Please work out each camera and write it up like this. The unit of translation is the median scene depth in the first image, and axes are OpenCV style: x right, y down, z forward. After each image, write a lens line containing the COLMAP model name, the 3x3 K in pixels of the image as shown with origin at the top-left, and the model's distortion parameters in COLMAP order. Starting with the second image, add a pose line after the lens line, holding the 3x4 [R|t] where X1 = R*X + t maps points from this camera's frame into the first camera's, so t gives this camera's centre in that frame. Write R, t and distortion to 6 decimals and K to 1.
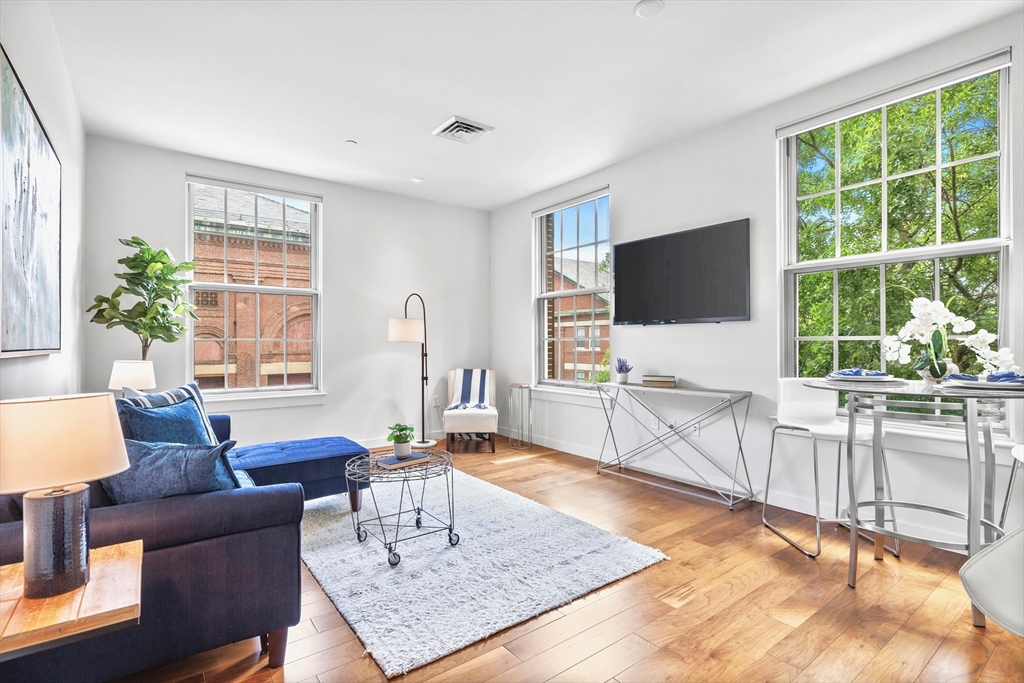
lens RADIAL K [[488.2, 0, 512.0], [0, 488.2, 341.5], [0, 0, 1]] dist [-0.001757, 0.000013]
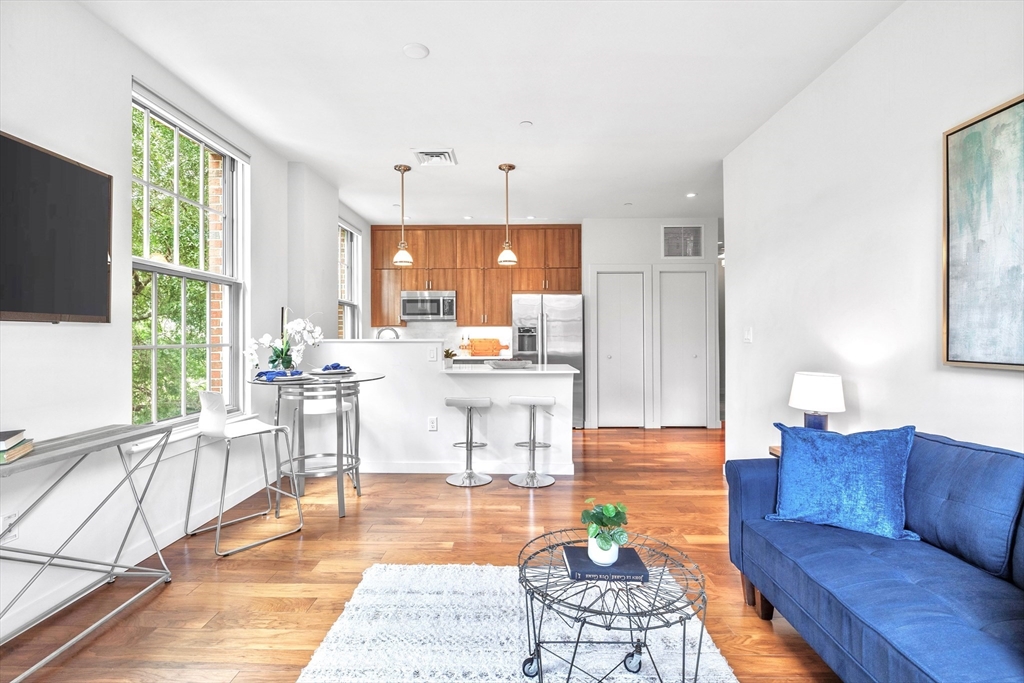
lens RADIAL K [[482.4, 0, 512.0], [0, 482.4, 341.5], [0, 0, 1]] dist [-0.001342, 0.000046]
pose [[-0.789494, -0.000902, 0.613757, -0.267037], [0.003013, 0.999981, 0.005346, -0.012991], [-0.613750, 0.006070, -0.789477, 0.832259]]
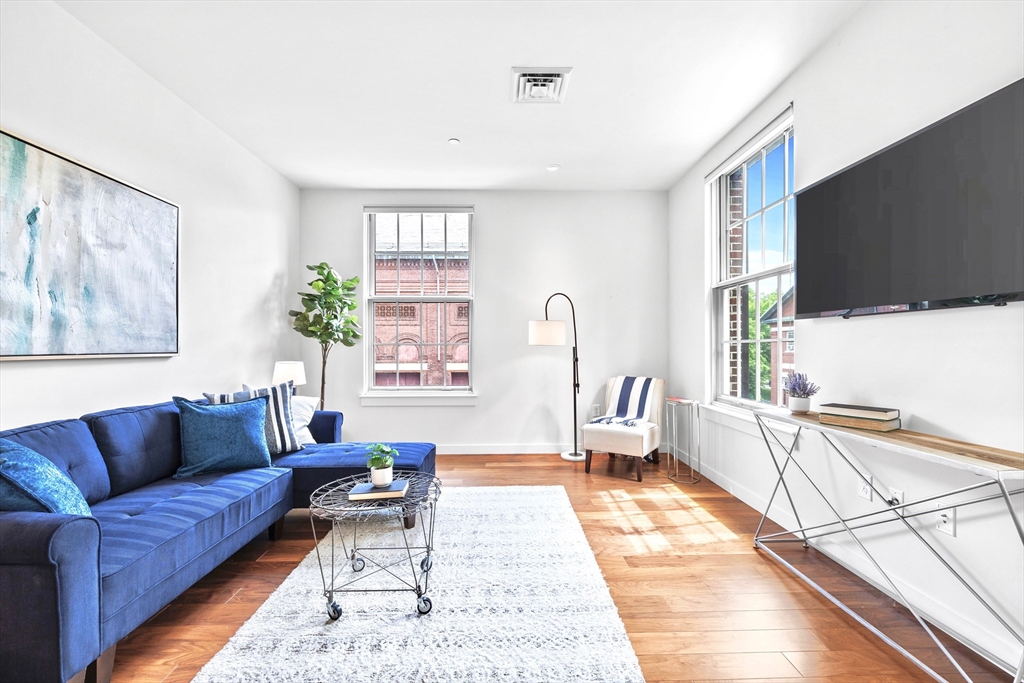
lens RADIAL K [[433.3, 0, 512.2], [0, 433.3, 346.4], [0, 0, 1]] dist [0.002722, 0.000096]
pose [[0.811091, -0.000034, -0.584920, 0.214889], [0.003445, 0.999983, 0.004718, -0.001944], [0.584910, -0.005842, 0.811077, 0.293597]]
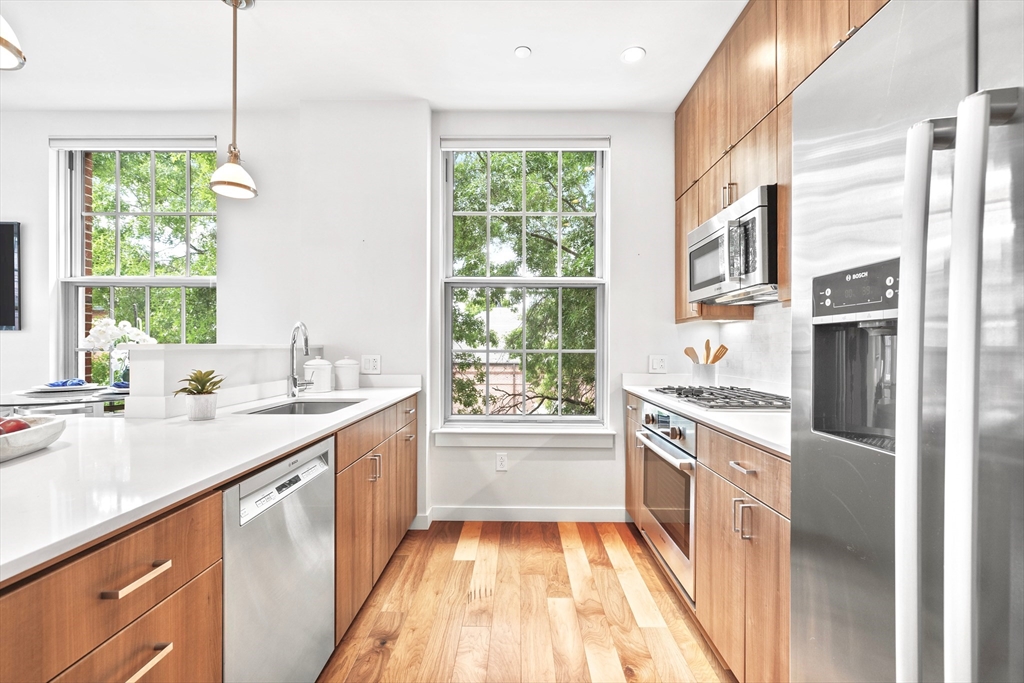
lens RADIAL K [[433.3, 0, 512.2], [0, 433.3, 346.4], [0, 0, 1]] dist [0.002722, 0.000096]
pose [[0.607214, 0.004298, 0.794527, 0.283074], [-0.006563, 0.999978, -0.000393, -0.012521], [-0.794511, -0.004976, 0.607229, -0.193910]]
